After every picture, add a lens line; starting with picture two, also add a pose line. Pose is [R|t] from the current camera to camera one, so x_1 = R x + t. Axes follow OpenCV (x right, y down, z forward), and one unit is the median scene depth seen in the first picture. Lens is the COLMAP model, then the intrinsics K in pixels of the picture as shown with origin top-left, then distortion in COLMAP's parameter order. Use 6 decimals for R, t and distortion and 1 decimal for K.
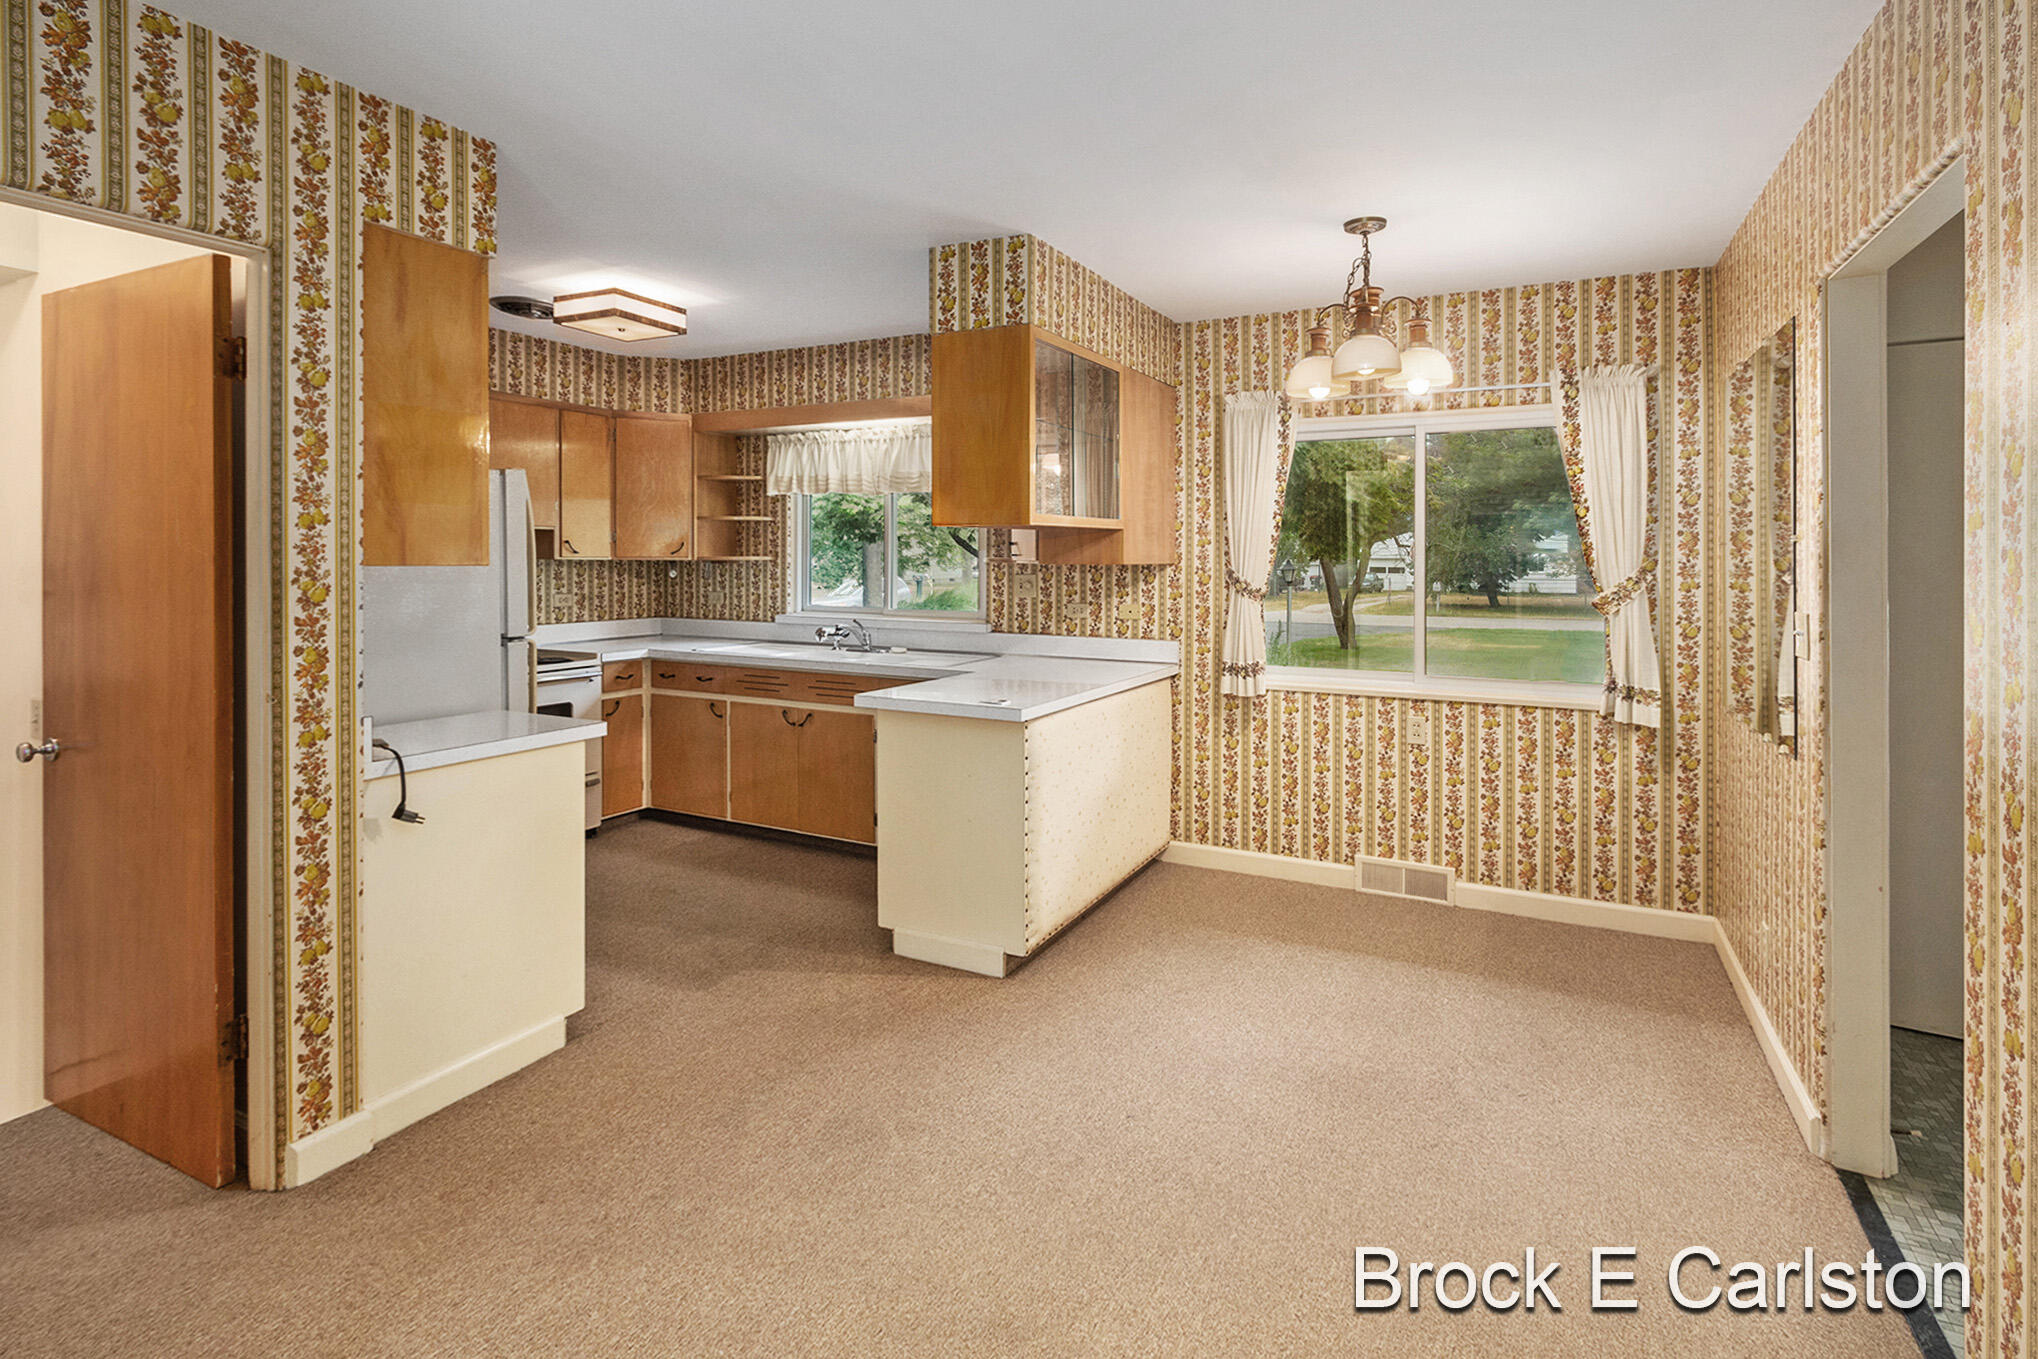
lens RADIAL K [[981.5, 0, 1017.3], [0, 981.5, 601.4], [0, 0, 1]] dist [-0.002095, -0.000124]
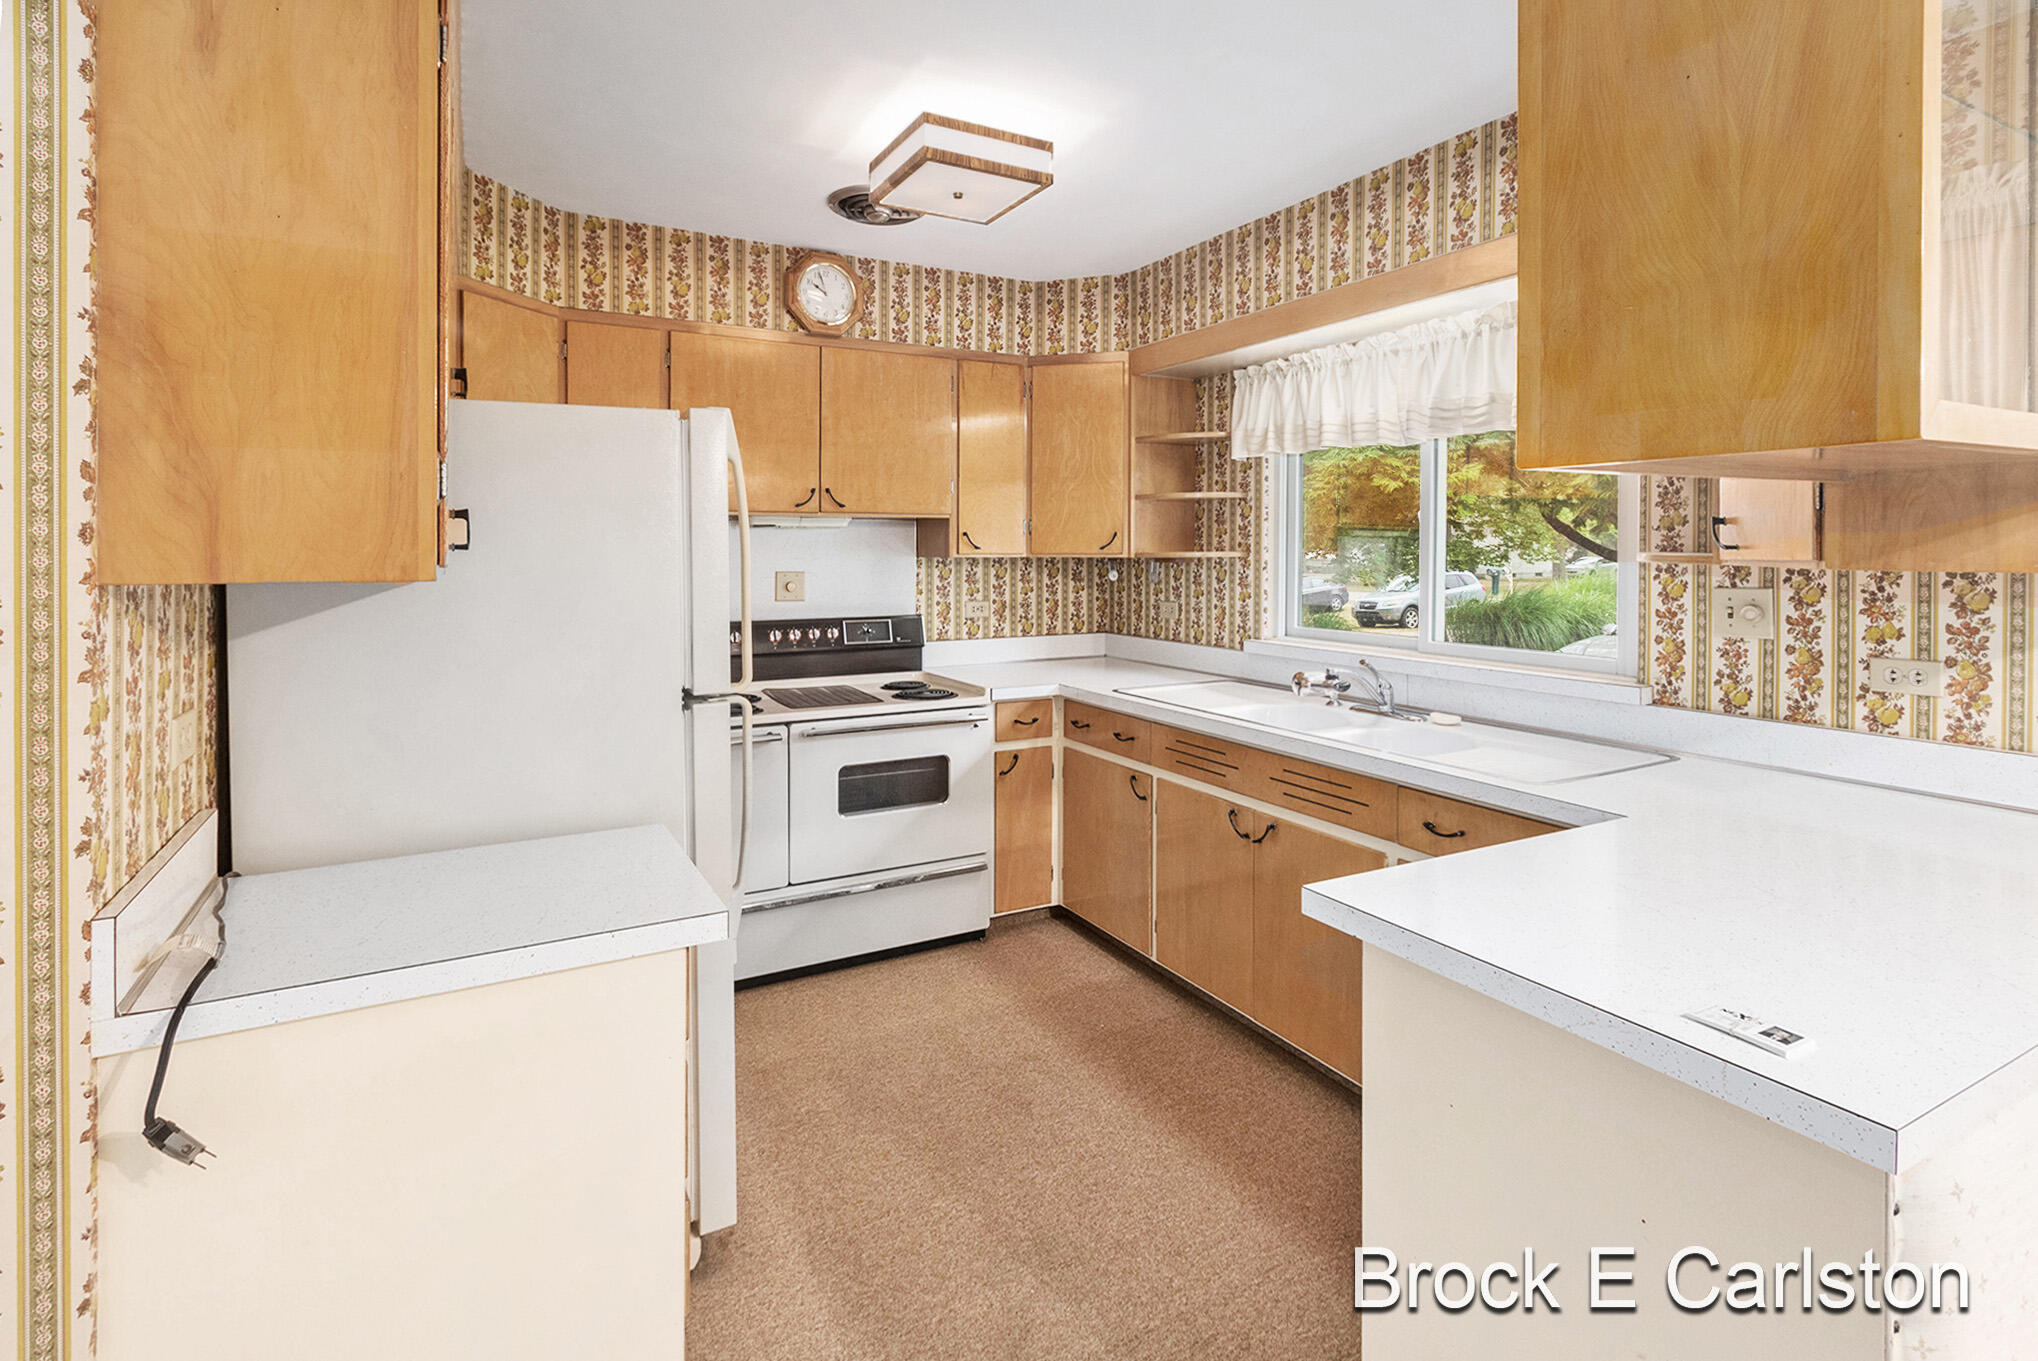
lens RADIAL K [[972.8, 0, 983.0], [0, 972.8, 566.7], [0, 0, 1]] dist [-0.001869, 0.000194]
pose [[0.833654, 0.002801, -0.552280, -0.042554], [-0.018228, 0.999582, -0.022445, -0.023571], [0.551986, 0.028778, 0.833356, 0.474159]]
